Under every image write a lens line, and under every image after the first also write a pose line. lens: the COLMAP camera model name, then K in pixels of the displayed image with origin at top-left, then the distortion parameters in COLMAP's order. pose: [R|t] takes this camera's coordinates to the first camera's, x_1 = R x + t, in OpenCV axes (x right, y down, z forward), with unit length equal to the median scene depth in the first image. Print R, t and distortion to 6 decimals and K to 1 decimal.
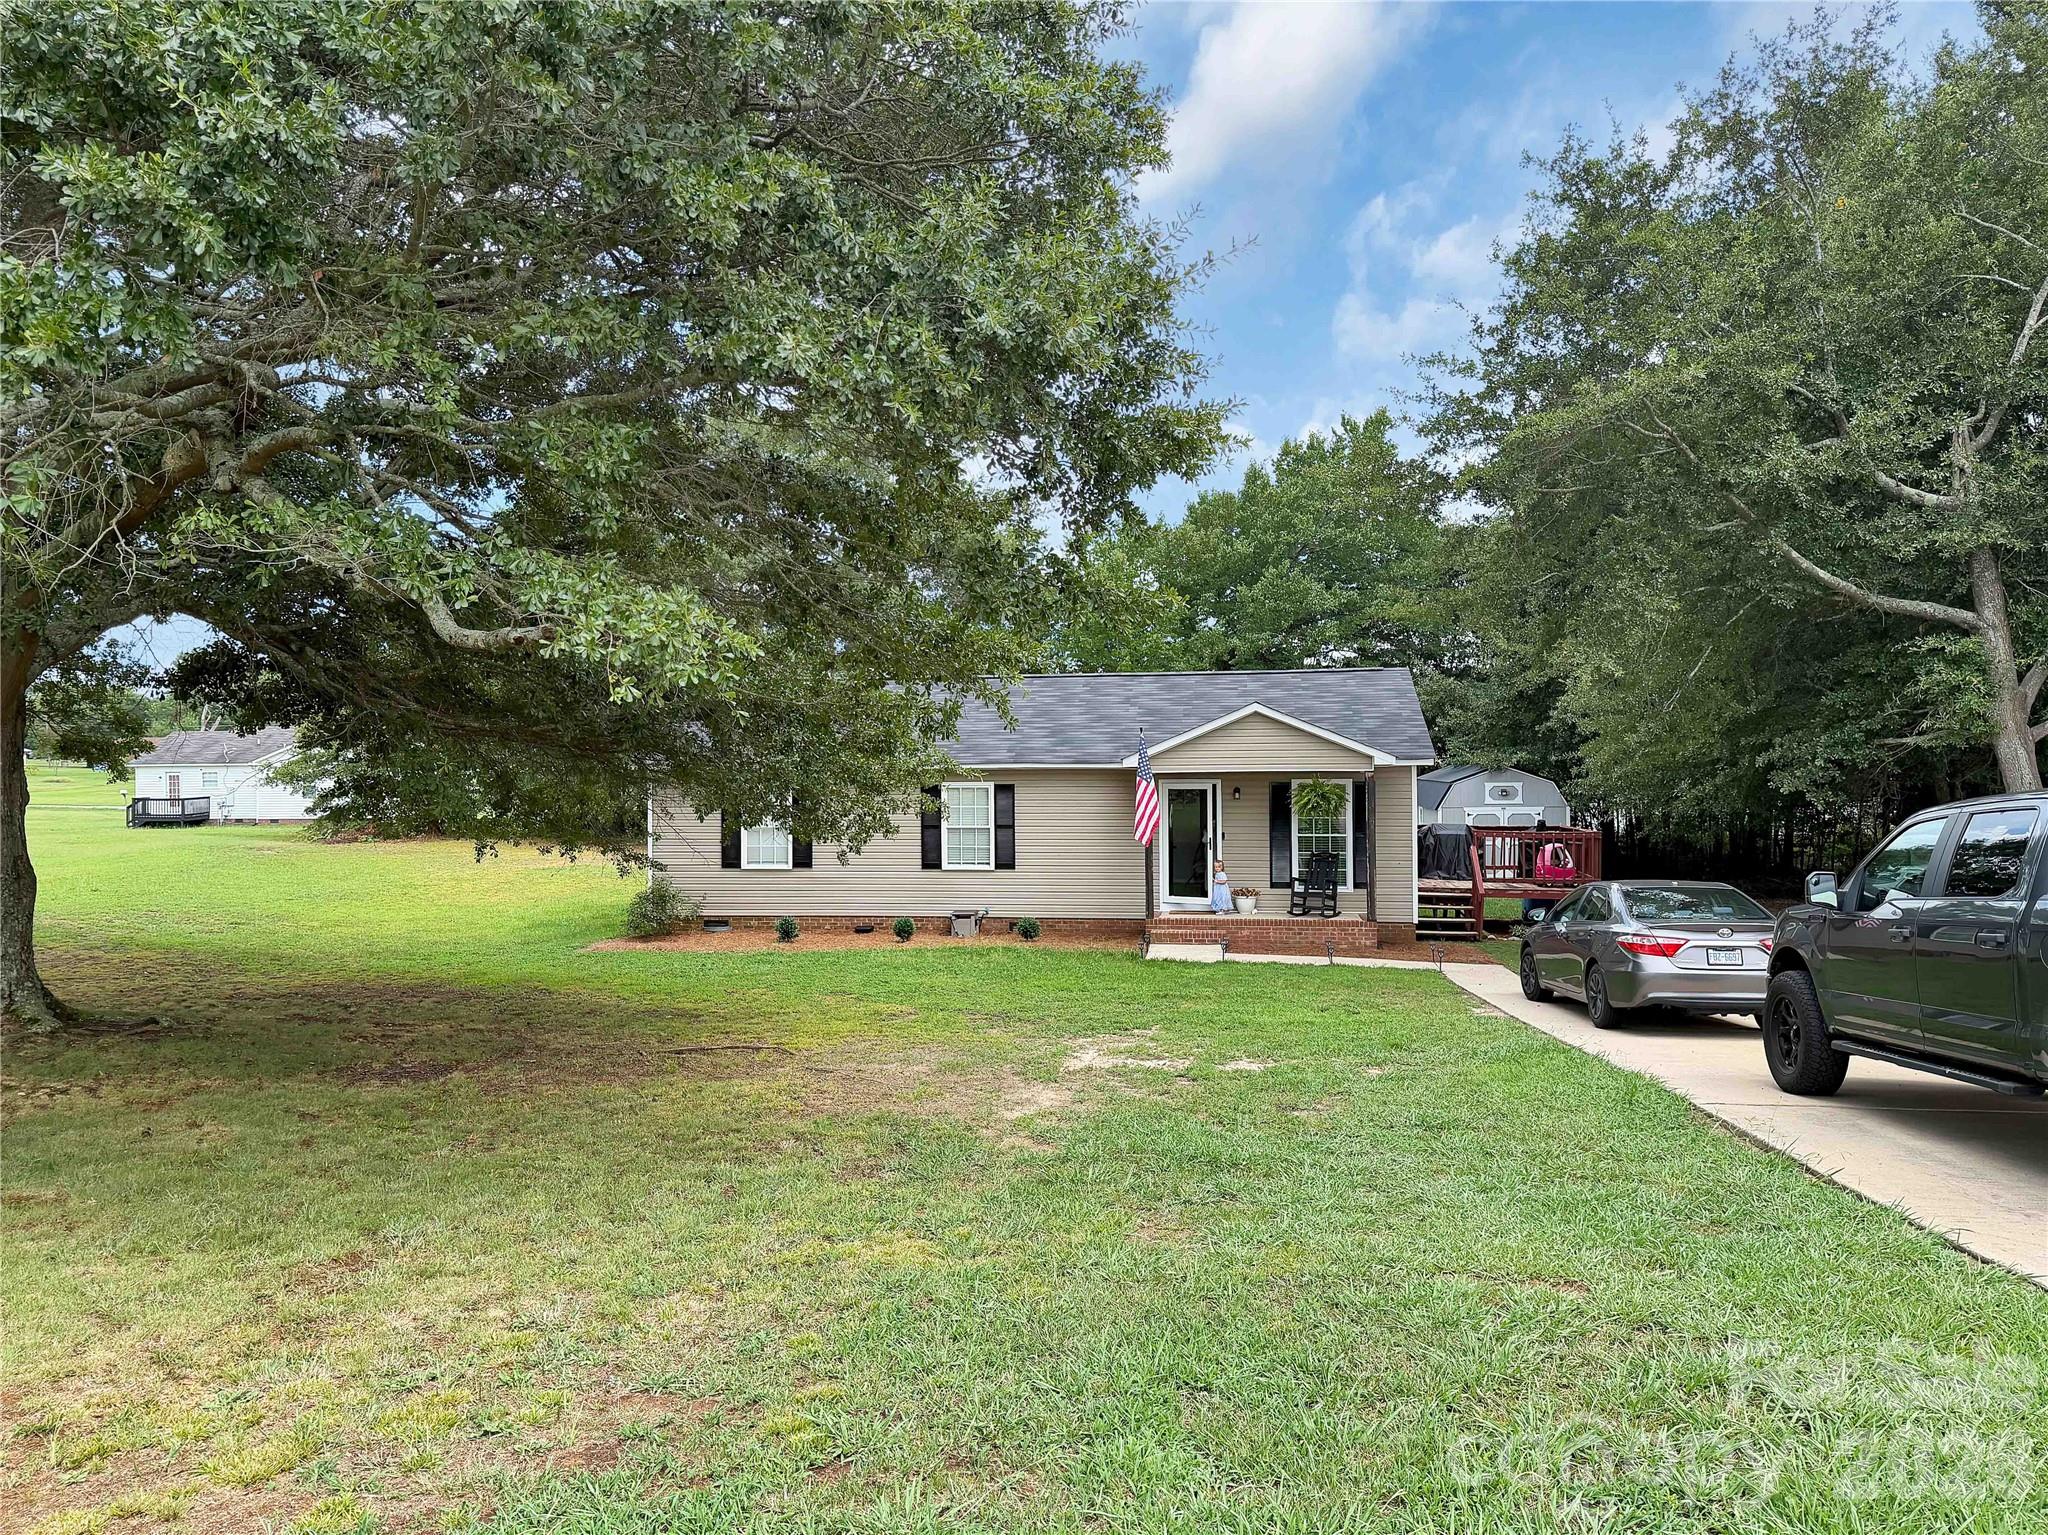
lens RADIAL K [[1429.4, 0, 1023.6], [0, 1429.4, 762.0], [0, 0, 1]] dist [0.002175, -0.001002]
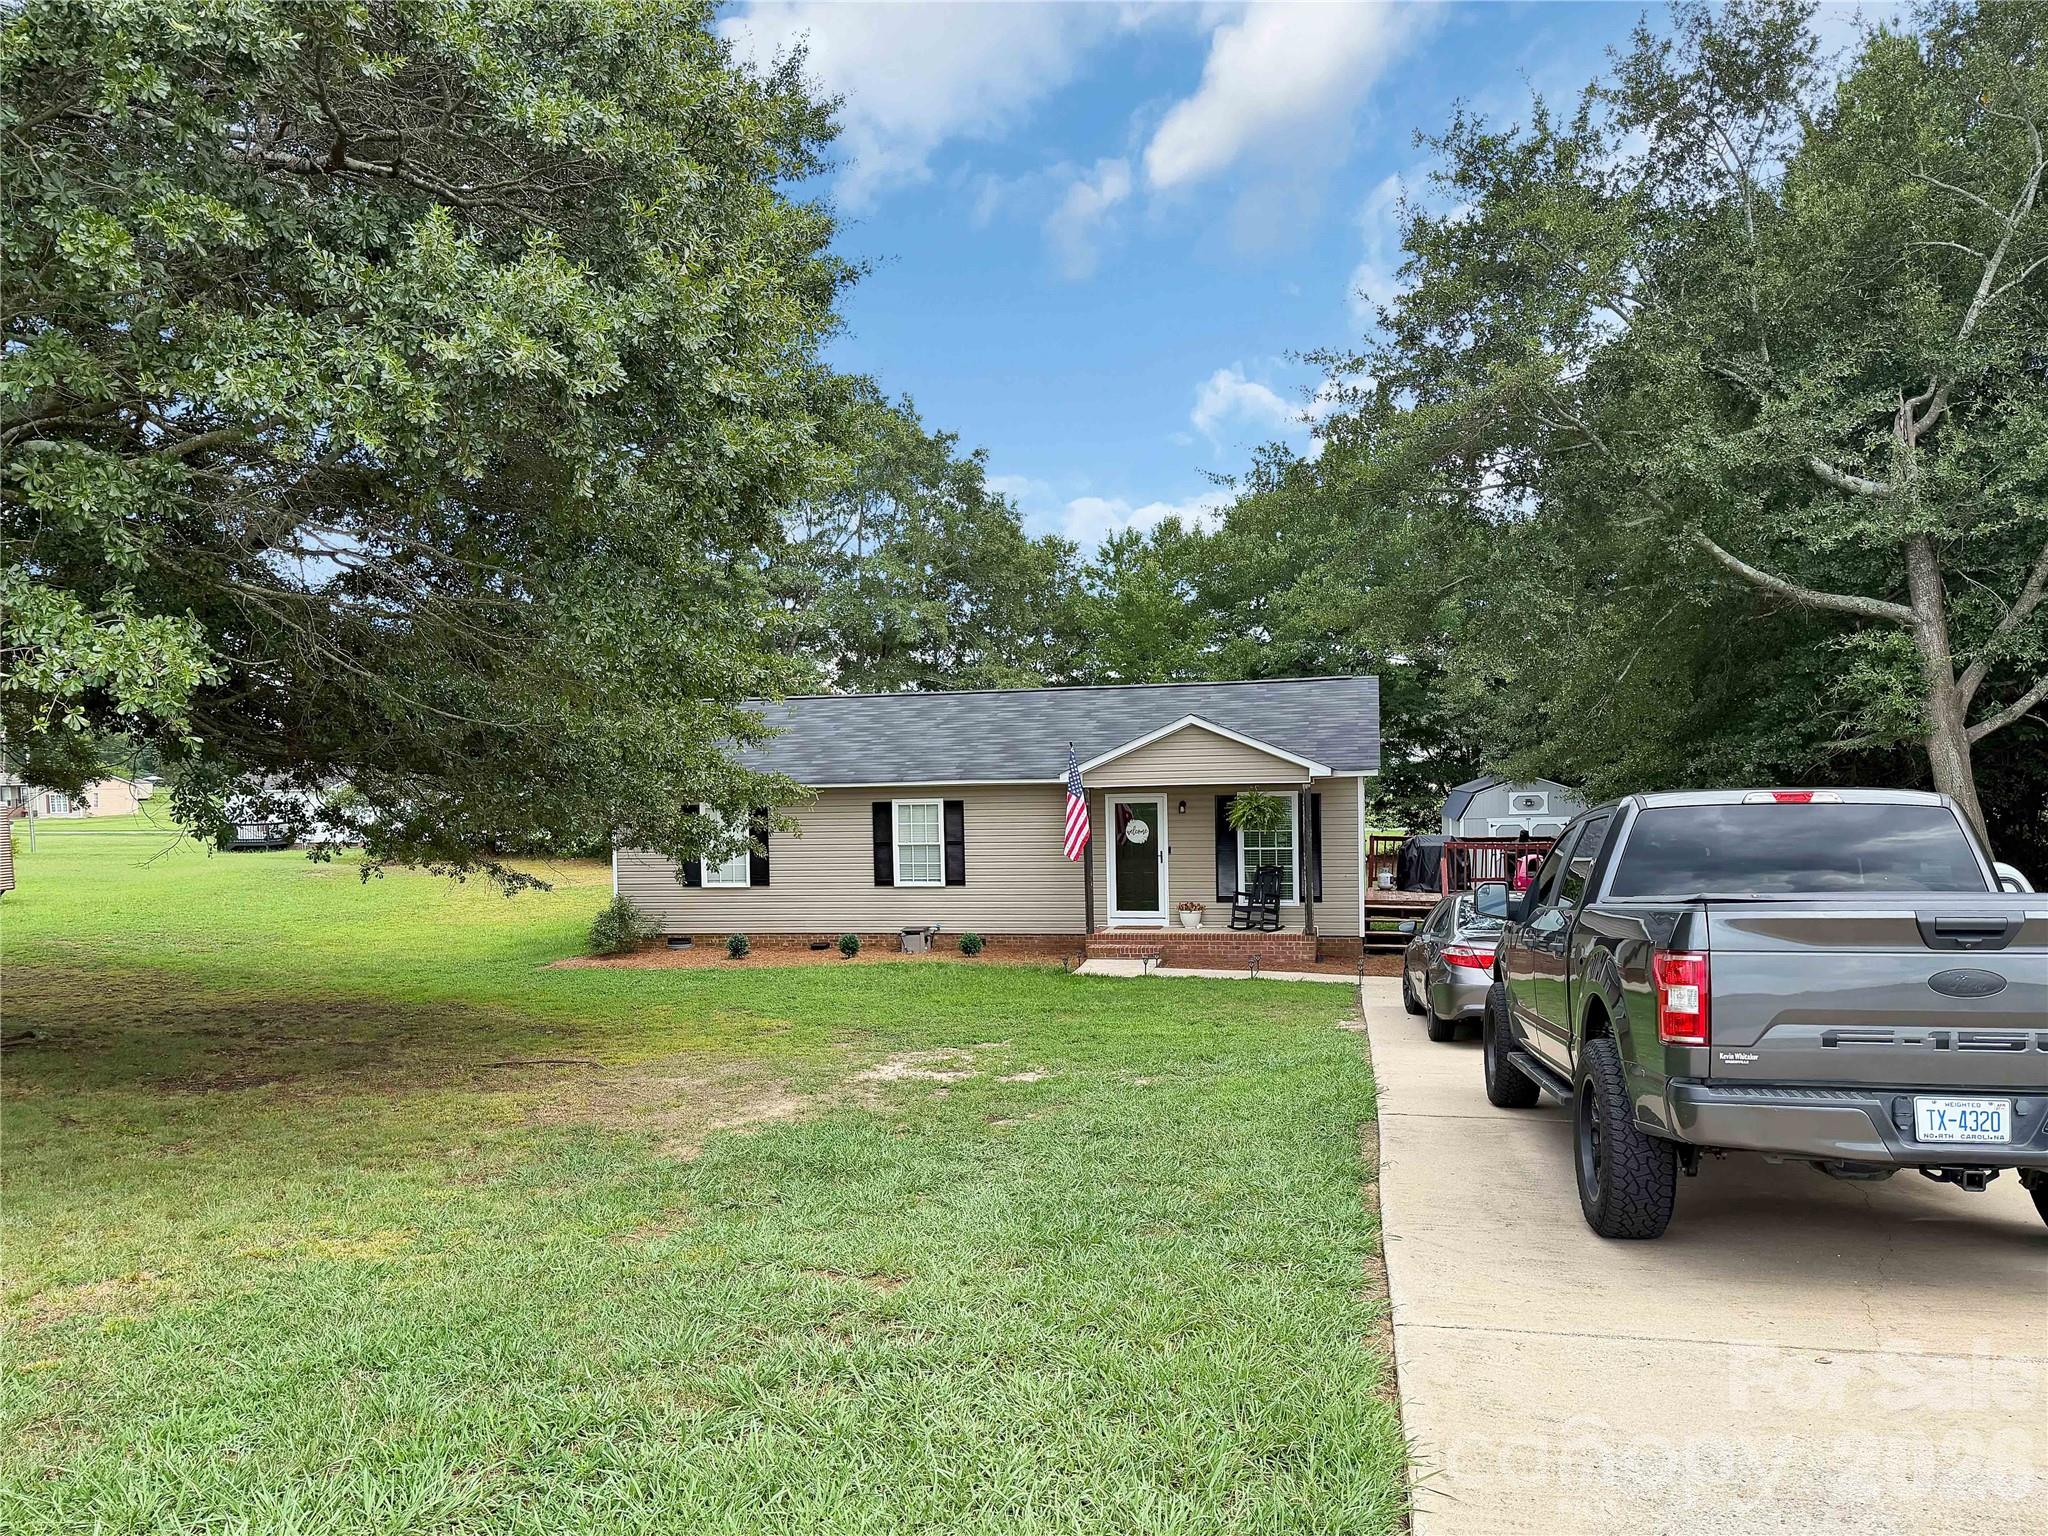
lens RADIAL K [[1446.1, 0, 1027.9], [0, 1446.1, 857.0], [0, 0, 1]] dist [0.005847, 0.000898]
pose [[0.997379, -0.009594, -0.071714, 0.148810], [0.013526, 0.998420, 0.054540, 0.000639], [0.071077, -0.055367, 0.995933, -0.006626]]
